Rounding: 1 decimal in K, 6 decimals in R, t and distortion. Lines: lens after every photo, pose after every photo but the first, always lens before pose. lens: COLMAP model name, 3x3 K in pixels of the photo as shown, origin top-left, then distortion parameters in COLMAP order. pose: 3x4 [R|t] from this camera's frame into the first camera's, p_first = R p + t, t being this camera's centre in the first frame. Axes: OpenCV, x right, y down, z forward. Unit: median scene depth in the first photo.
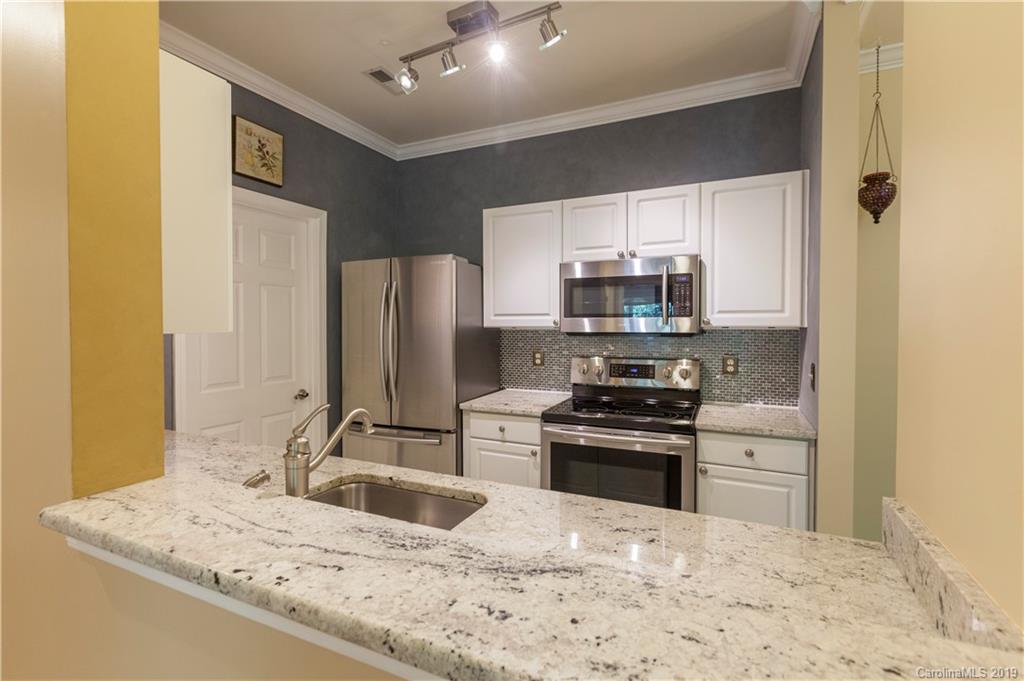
lens RADIAL K [[470.6, 0, 507.2], [0, 470.6, 331.1], [0, 0, 1]] dist [-0.001684, -0.000418]
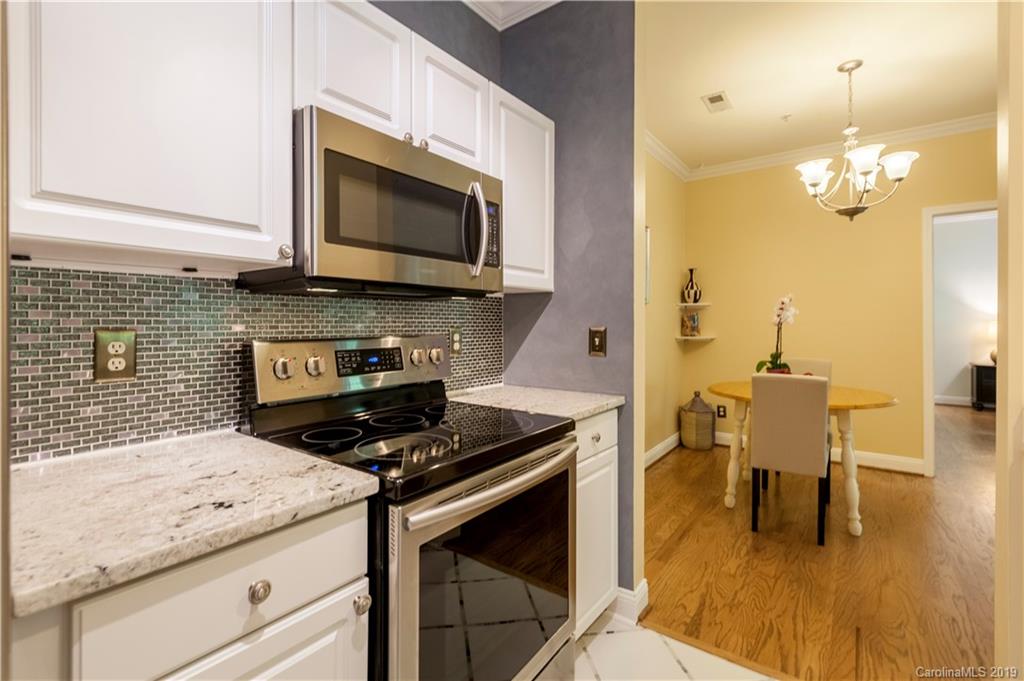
lens RADIAL K [[468.6, 0, 493.4], [0, 468.6, 328.4], [0, 0, 1]] dist [-0.000111, 0.000265]
pose [[0.220262, -0.008669, 0.975402, -0.253464], [0.015831, 0.999861, 0.005312, 0.049452], [-0.975312, 0.014272, 0.220368, 0.793738]]
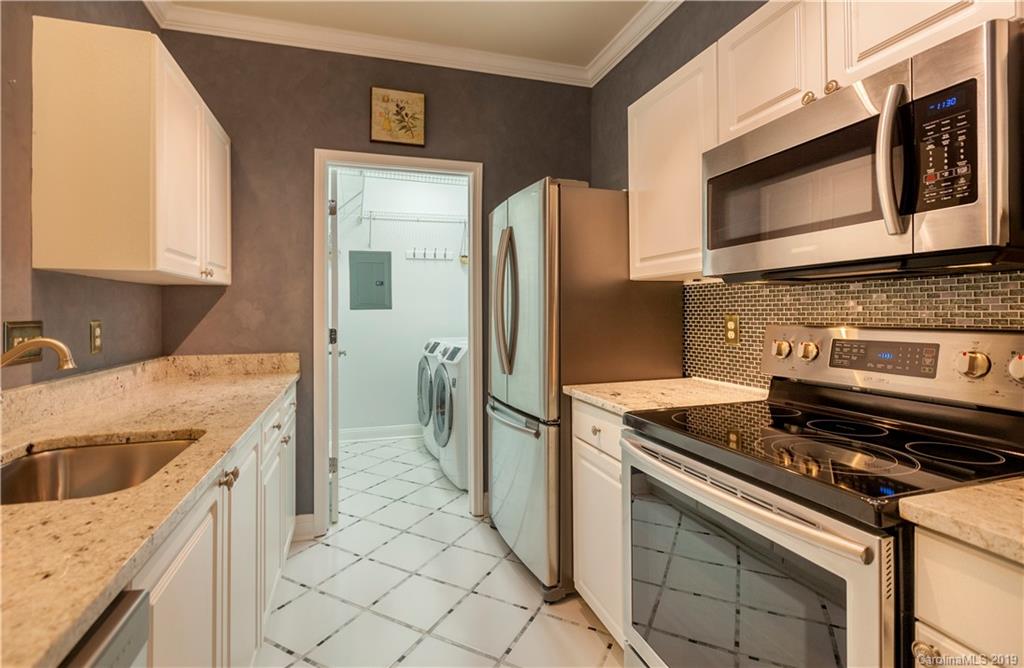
lens RADIAL K [[483.9, 0, 500.4], [0, 483.9, 308.8], [0, 0, 1]] dist [0.004234, 0.000352]
pose [[0.670289, -0.008281, -0.742054, 0.392070], [-0.006756, 0.999828, -0.017260, 0.053611], [0.742070, 0.016582, 0.670118, 0.457485]]
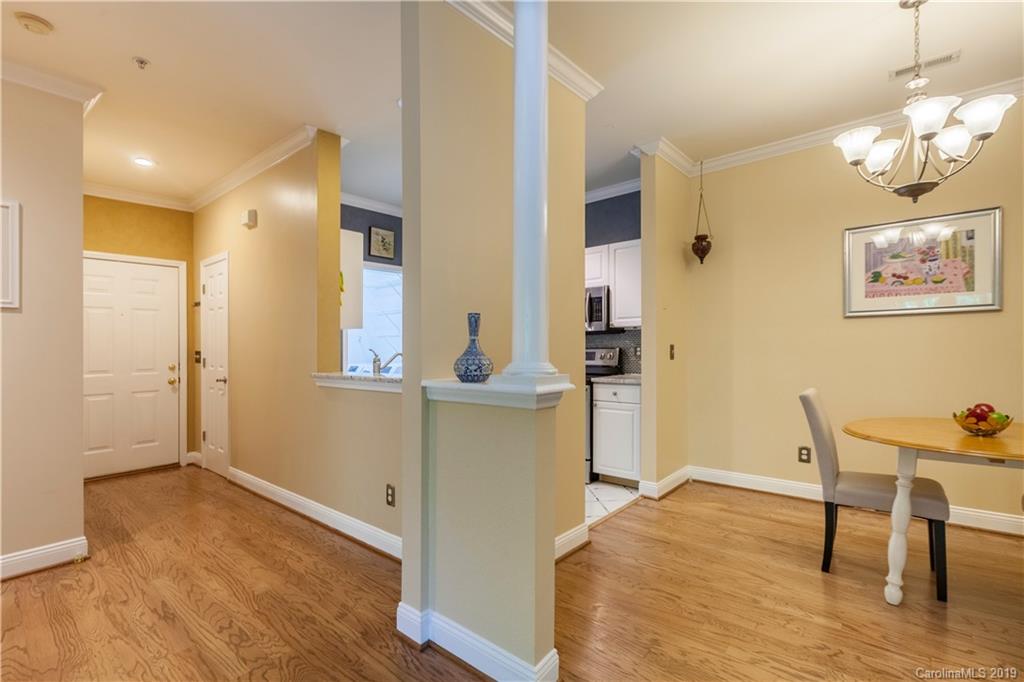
lens RADIAL K [[456.0, 0, 515.6], [0, 456.0, 344.5], [0, 0, 1]] dist [-0.000933, -0.000111]
pose [[0.966286, -0.010588, -0.257252, 0.480239], [0.005759, 0.999793, -0.019518, 0.079627], [0.257406, 0.017378, 0.966147, -0.665013]]
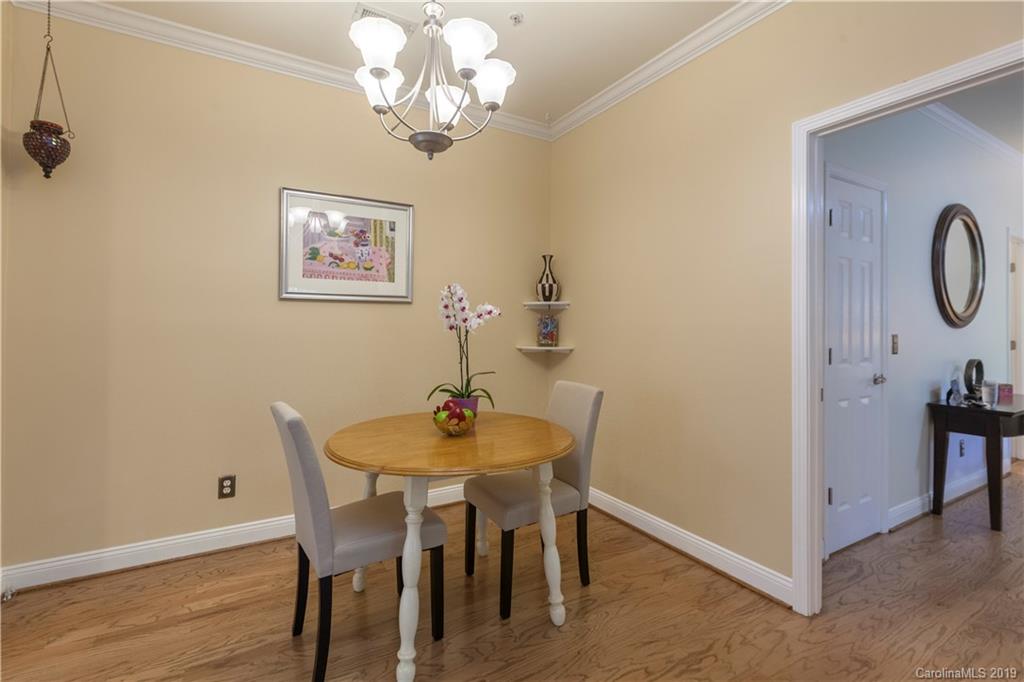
lens RADIAL K [[470.6, 0, 507.2], [0, 470.6, 331.6], [0, 0, 1]] dist [-0.001684, -0.000418]
pose [[0.572914, -0.002014, 0.819613, 0.479597], [0.006161, 0.999979, -0.001849, 0.060456], [-0.819592, 0.006109, 0.572915, -0.196309]]
